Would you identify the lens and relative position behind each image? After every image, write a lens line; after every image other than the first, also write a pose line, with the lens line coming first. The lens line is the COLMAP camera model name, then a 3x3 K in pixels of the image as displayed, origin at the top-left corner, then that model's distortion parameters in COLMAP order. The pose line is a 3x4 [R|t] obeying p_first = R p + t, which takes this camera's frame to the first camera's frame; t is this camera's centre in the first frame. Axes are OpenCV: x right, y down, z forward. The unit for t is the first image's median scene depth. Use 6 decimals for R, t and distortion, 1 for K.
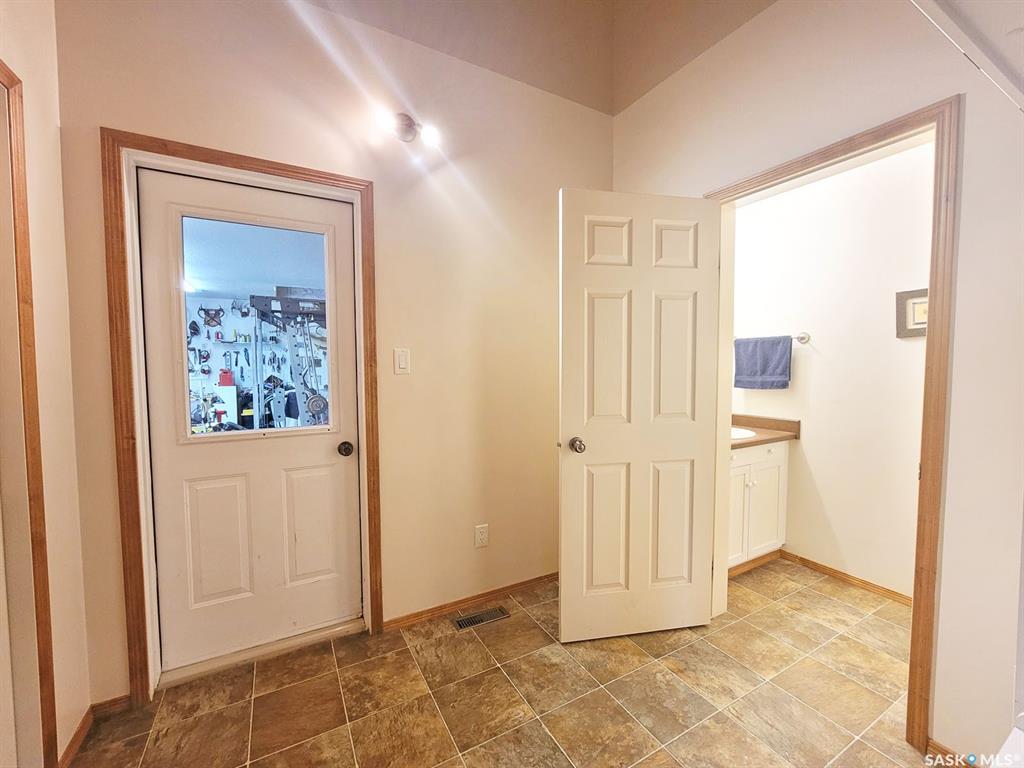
lens RADIAL K [[421.0, 0, 509.5], [0, 421.0, 383.3], [0, 0, 1]] dist [-0.011104, 0.002647]
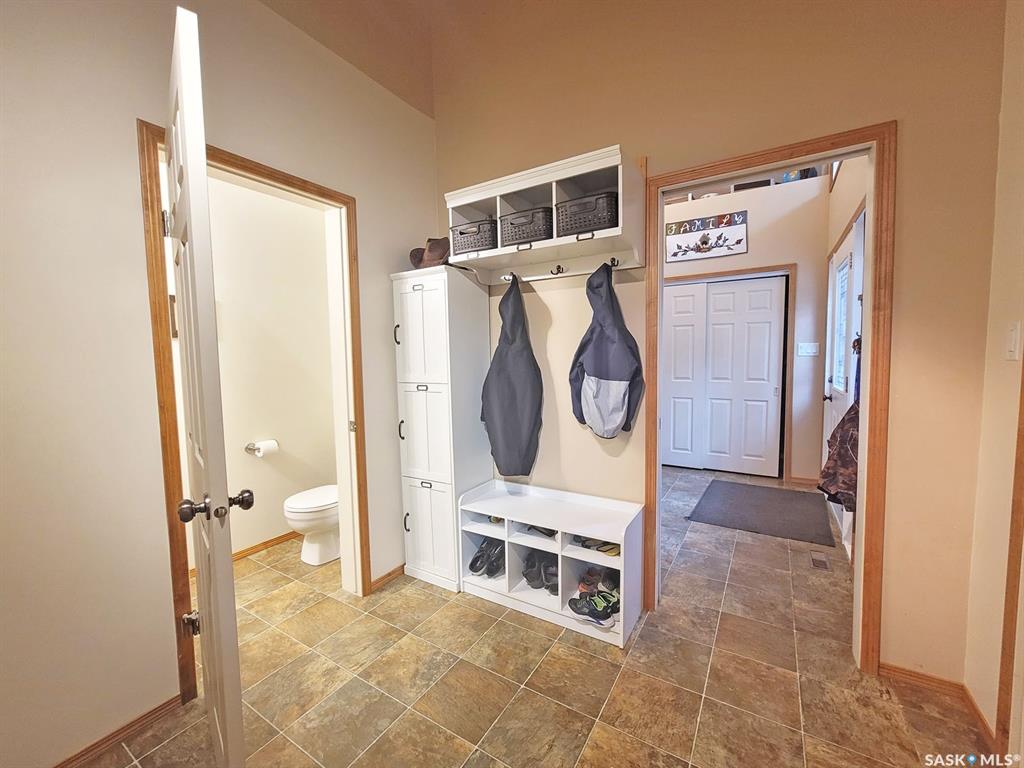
lens RADIAL K [[421.0, 0, 509.8], [0, 421.0, 382.4], [0, 0, 1]] dist [-0.011104, 0.002647]
pose [[-0.486004, -0.048890, 0.872588, -0.822173], [0.061177, 0.994082, 0.089771, -0.071252], [-0.871813, 0.097011, -0.480137, 1.483044]]
